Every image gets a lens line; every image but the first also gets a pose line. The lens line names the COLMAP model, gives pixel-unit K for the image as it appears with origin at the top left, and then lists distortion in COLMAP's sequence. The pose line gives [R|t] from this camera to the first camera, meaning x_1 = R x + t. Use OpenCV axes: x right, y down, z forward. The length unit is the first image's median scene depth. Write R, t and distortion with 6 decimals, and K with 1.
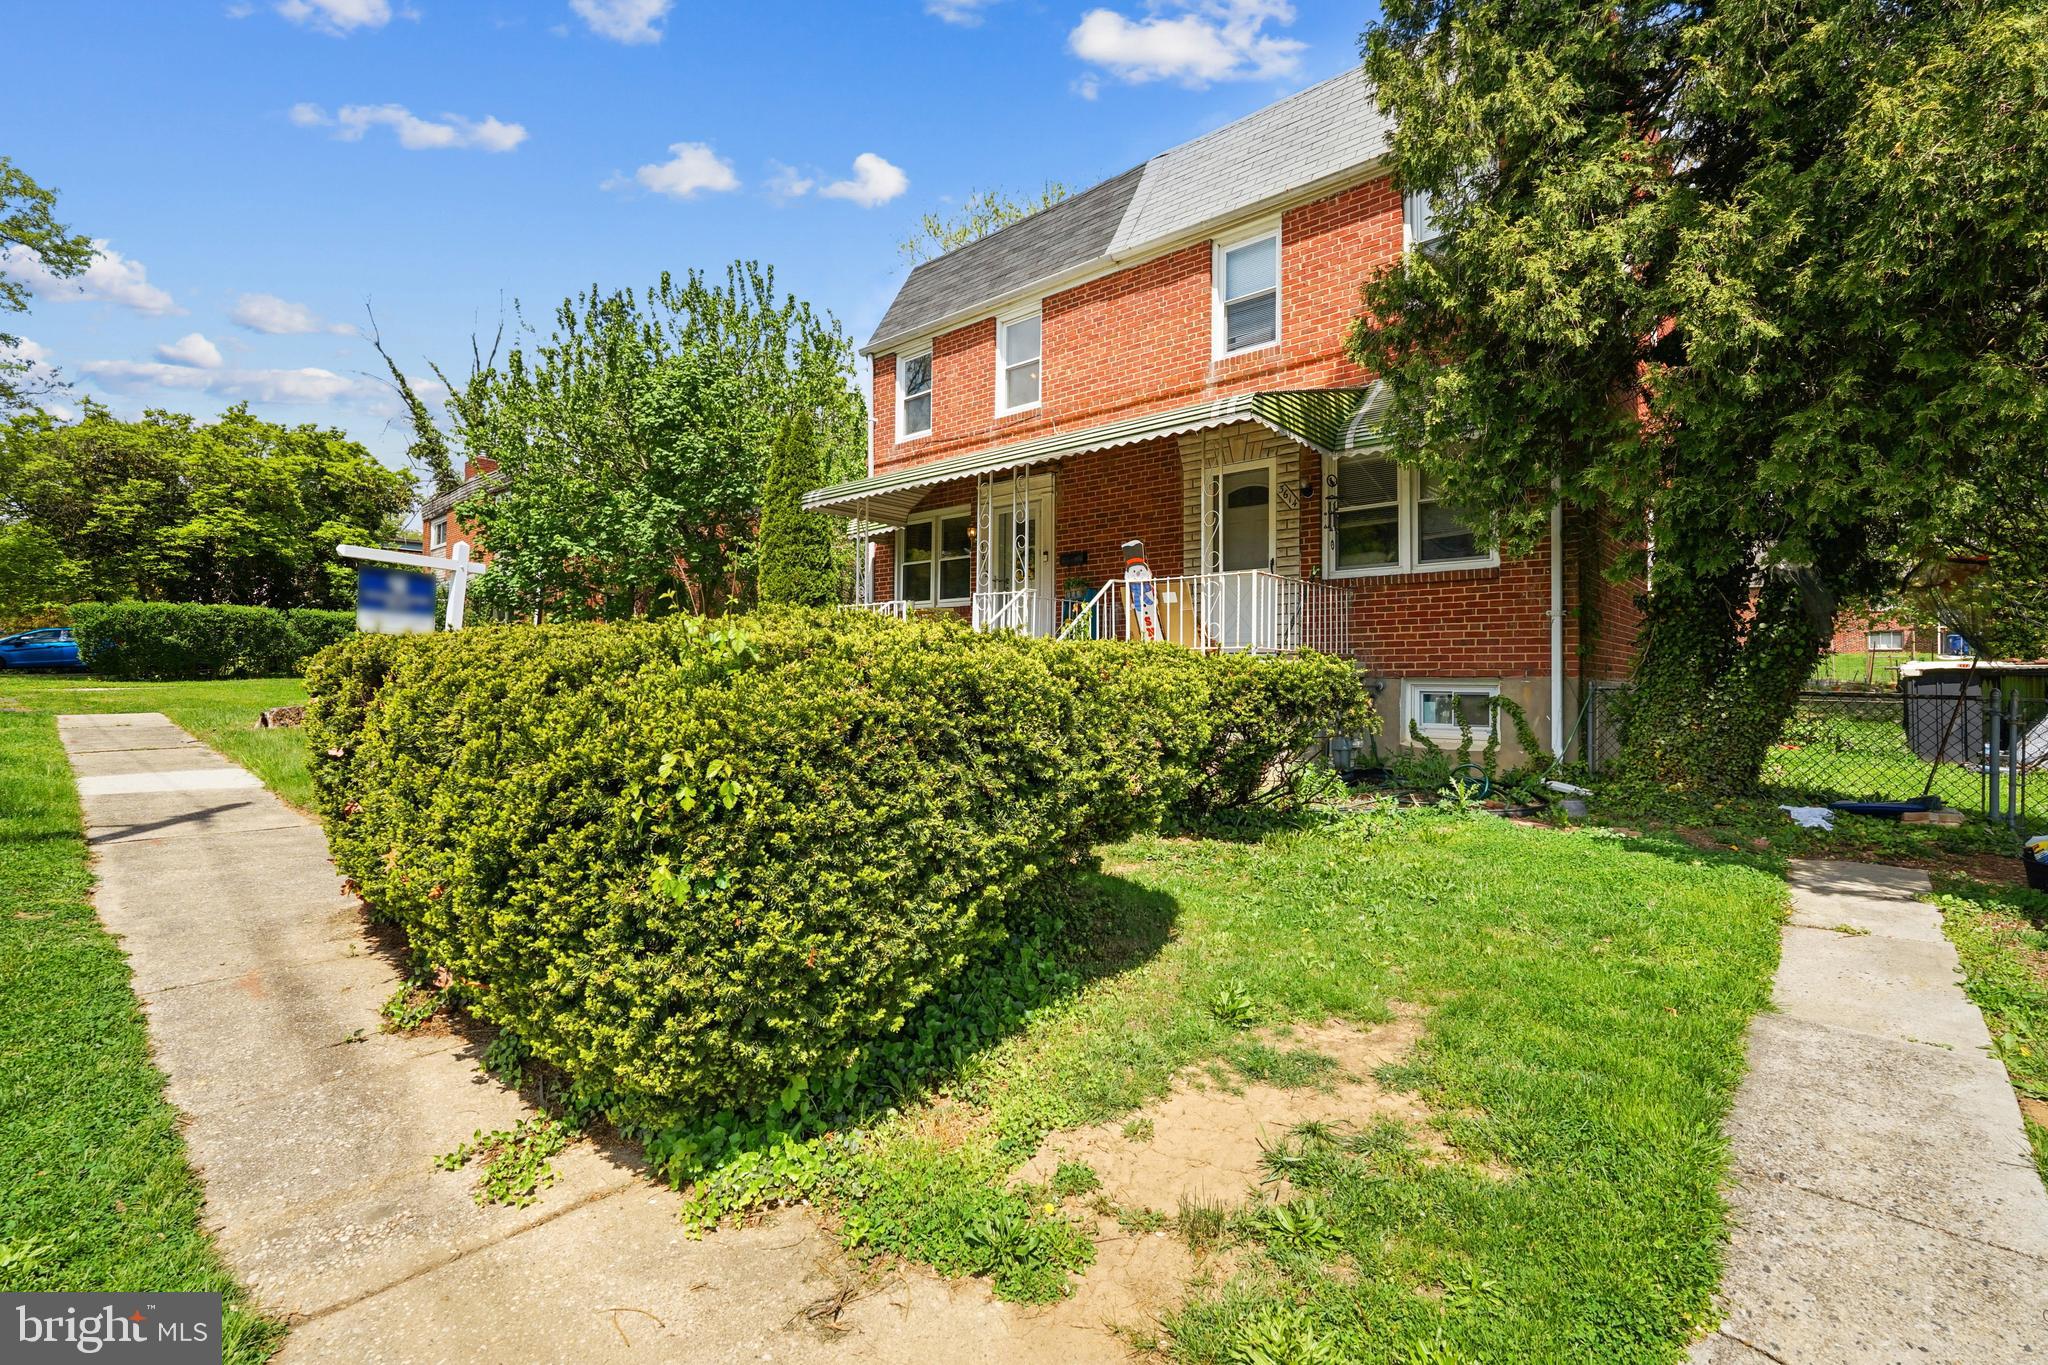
lens RADIAL K [[908.0, 0, 1015.7], [0, 908.0, 676.6], [0, 0, 1]] dist [0.000713, 0.000116]
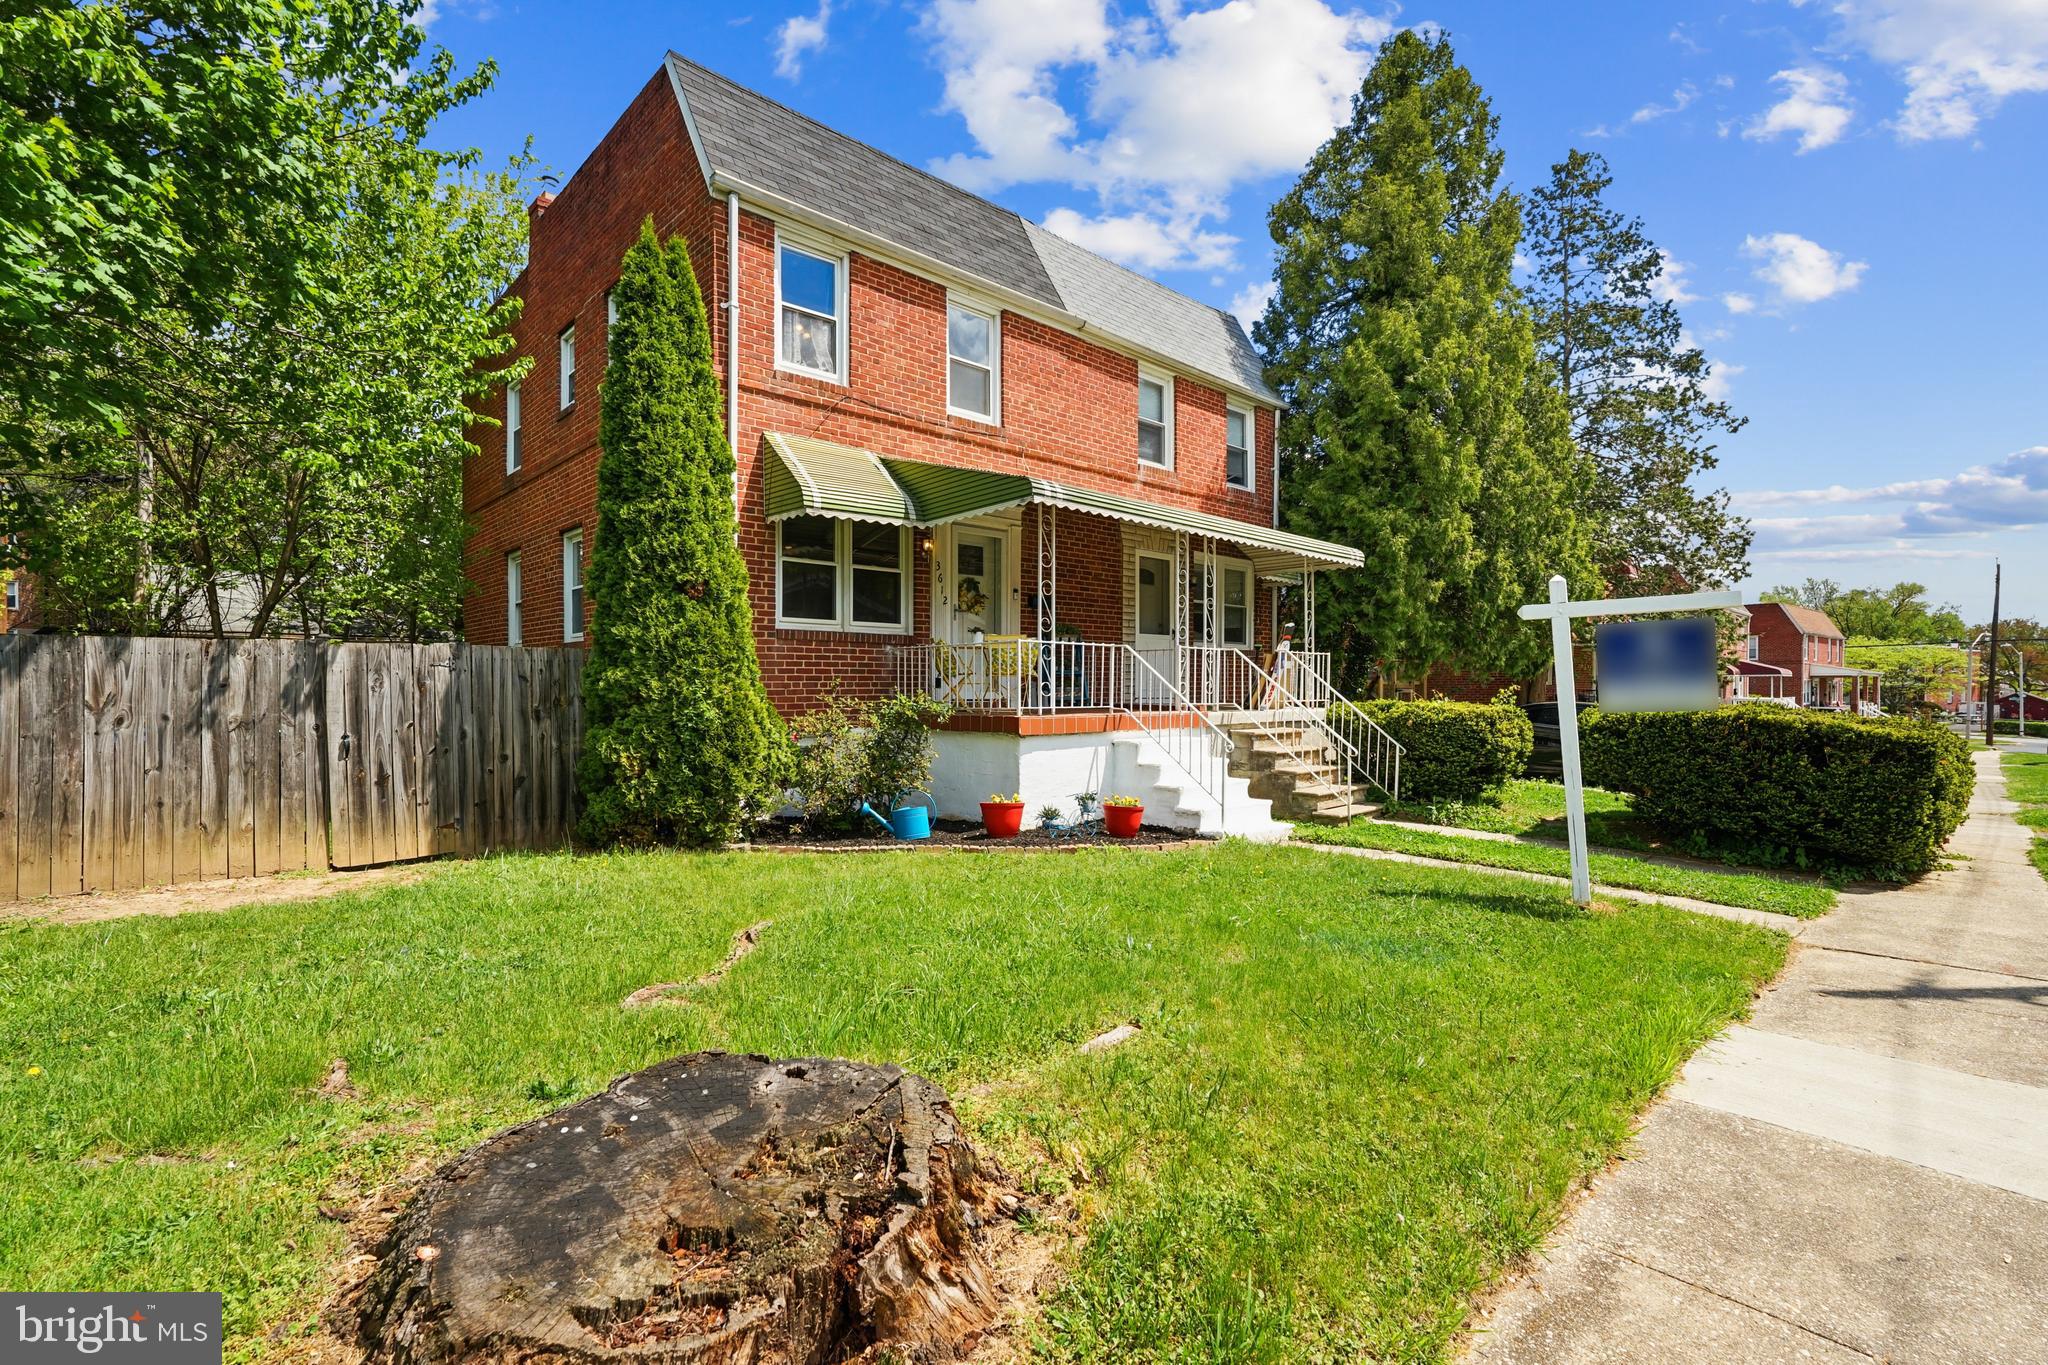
lens RADIAL K [[908.0, 0, 1015.6], [0, 908.0, 684.4], [0, 0, 1]] dist [0.000713, 0.000116]
pose [[0.086513, 0.011140, 0.996188, -0.969830], [0.014857, 0.999812, -0.012471, -0.049895], [-0.996140, 0.015880, 0.086331, 1.064380]]
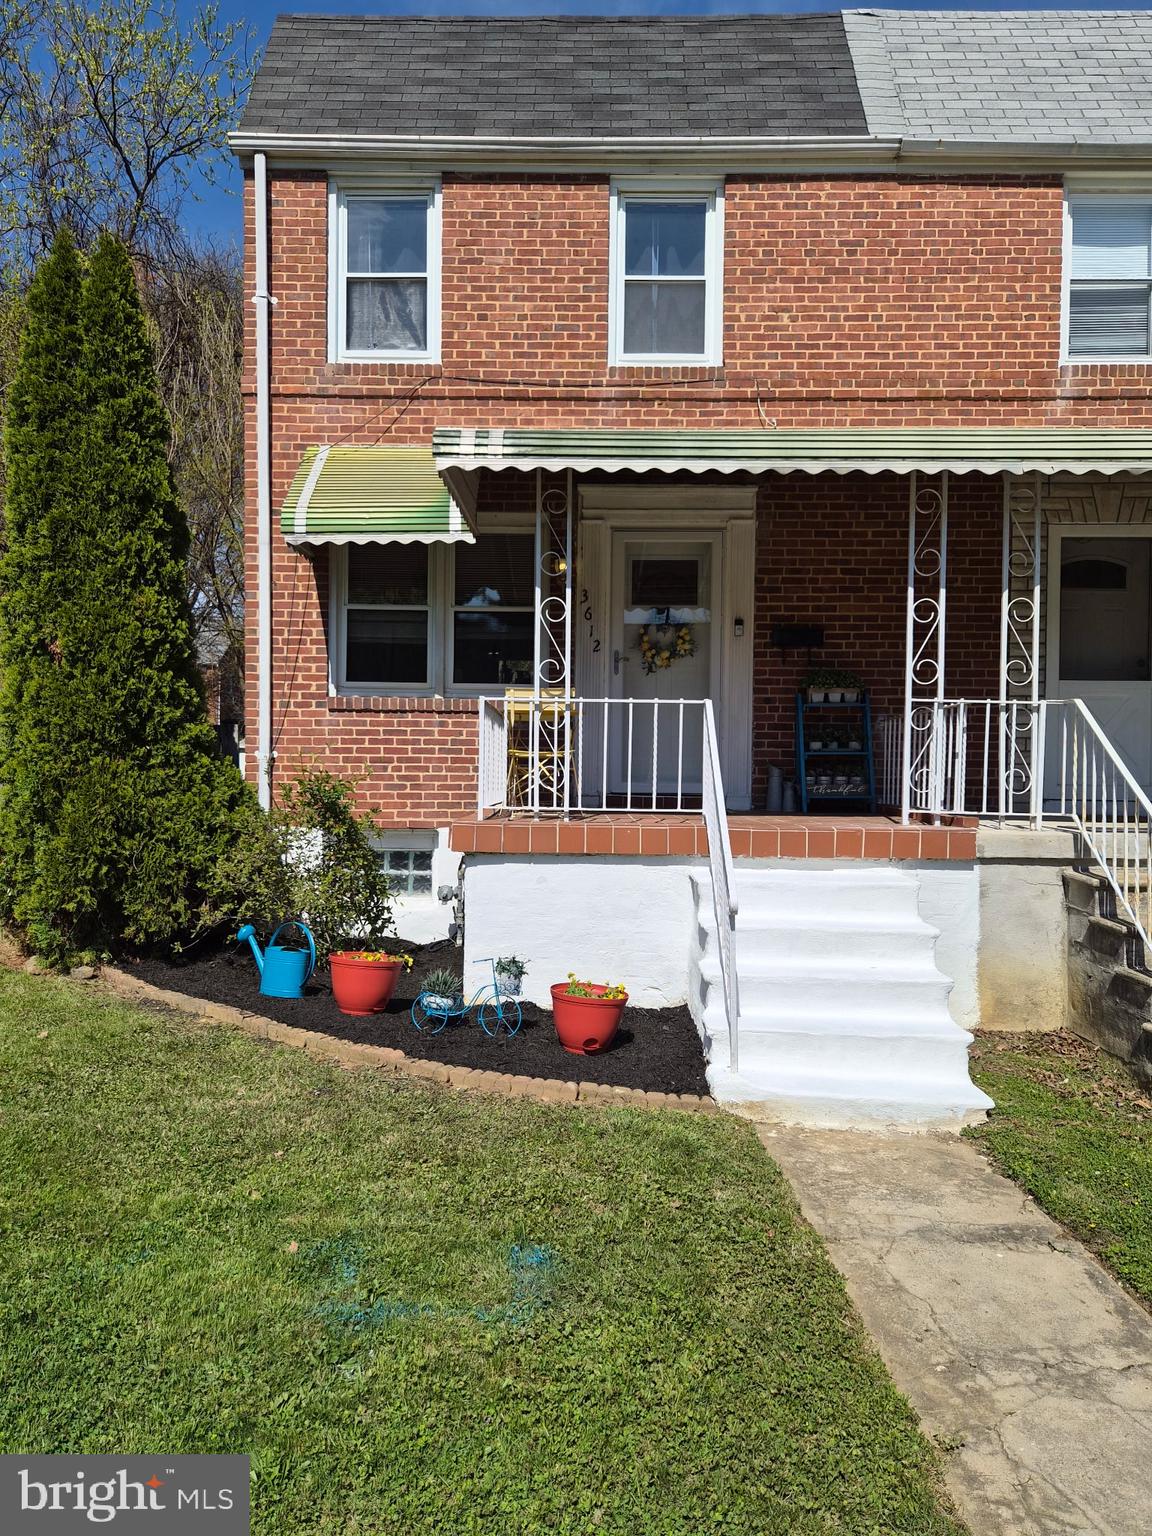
lens RADIAL K [[1053.2, 0, 576.1], [0, 1053.2, 778.5], [0, 0, 1]] dist [0.010632, -0.000466]
pose [[0.736033, 0.012225, 0.676836, -0.468974], [-0.004909, 0.999907, -0.012722, -0.046731], [-0.676928, 0.006041, 0.736024, 0.615447]]
